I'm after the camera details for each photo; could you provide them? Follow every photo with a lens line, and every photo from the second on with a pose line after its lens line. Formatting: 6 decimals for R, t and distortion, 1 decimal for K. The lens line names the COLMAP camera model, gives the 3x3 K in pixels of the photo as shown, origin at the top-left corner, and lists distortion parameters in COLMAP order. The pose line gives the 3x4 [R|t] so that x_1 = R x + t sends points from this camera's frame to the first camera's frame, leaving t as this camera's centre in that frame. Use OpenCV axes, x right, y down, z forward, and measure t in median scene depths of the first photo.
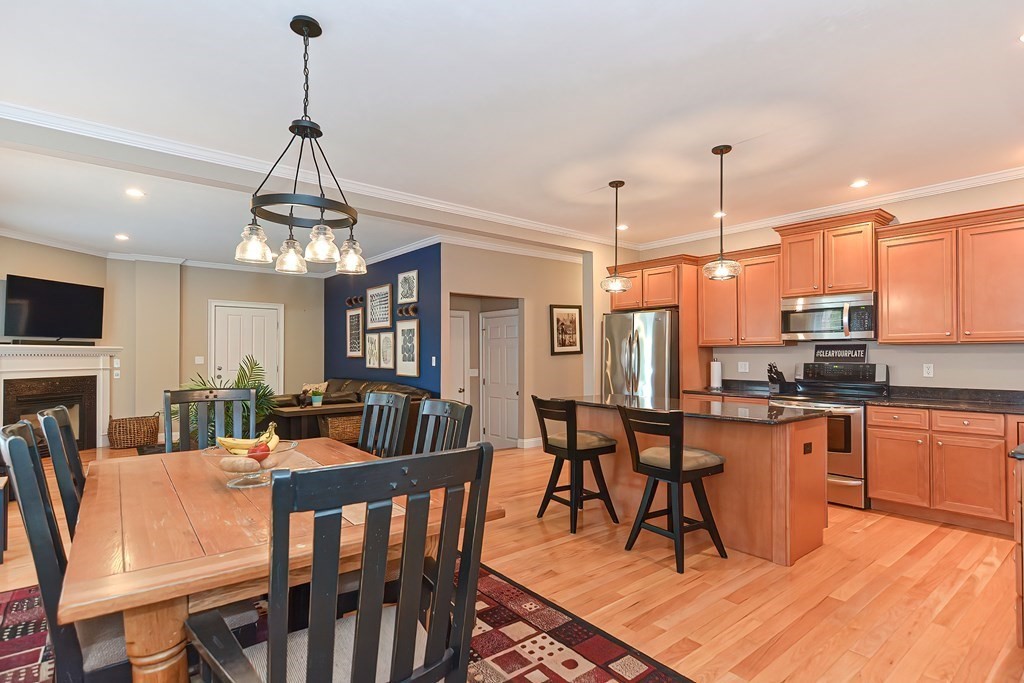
lens RADIAL K [[497.3, 0, 510.6], [0, 497.3, 352.7], [0, 0, 1]] dist [0.025537, -0.011930]
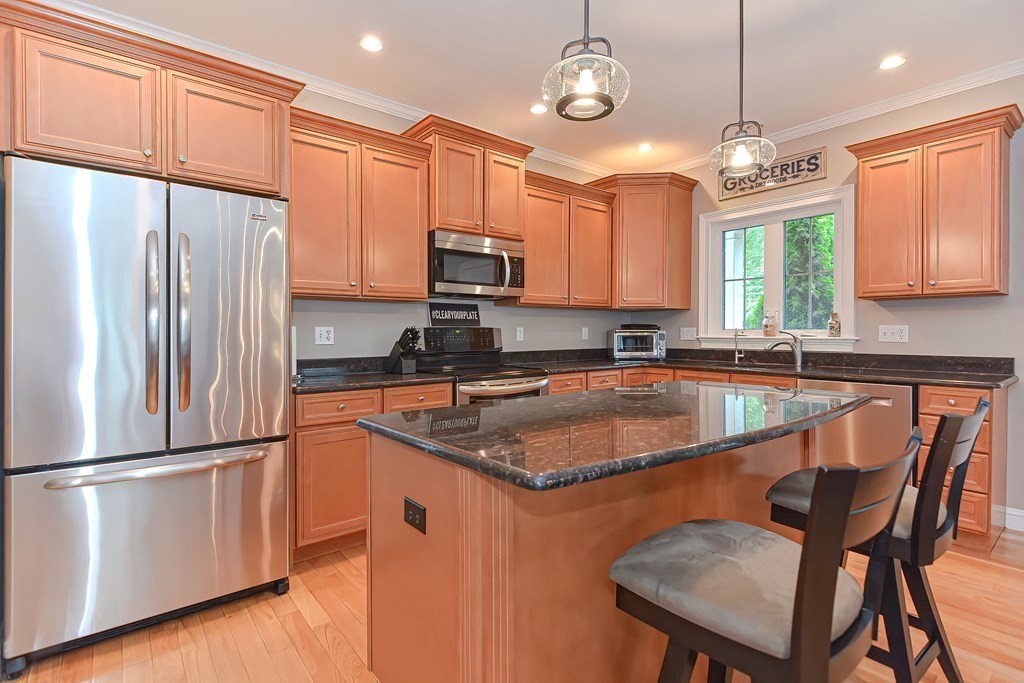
lens RADIAL K [[497.3, 0, 517.4], [0, 497.3, 332.7], [0, 0, 1]] dist [0.025537, -0.011930]
pose [[-0.004274, -0.005213, 0.999977, -0.118523], [-0.004142, 0.999978, 0.005195, 0.025545], [-0.999982, -0.004120, -0.004295, 0.939221]]
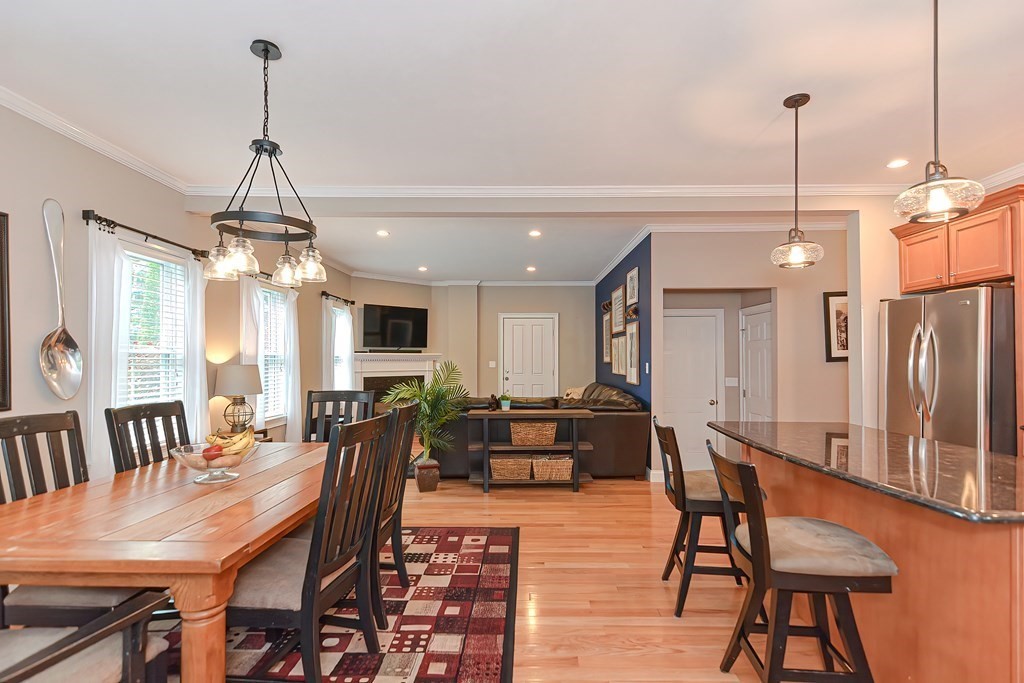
lens RADIAL K [[497.3, 0, 528.4], [0, 497.3, 351.8], [0, 0, 1]] dist [0.025537, -0.011930]
pose [[0.781648, -0.008470, -0.623662, 0.310389], [0.002143, 0.999938, -0.010894, -0.003419], [0.623716, 0.007179, 0.781618, 0.239909]]
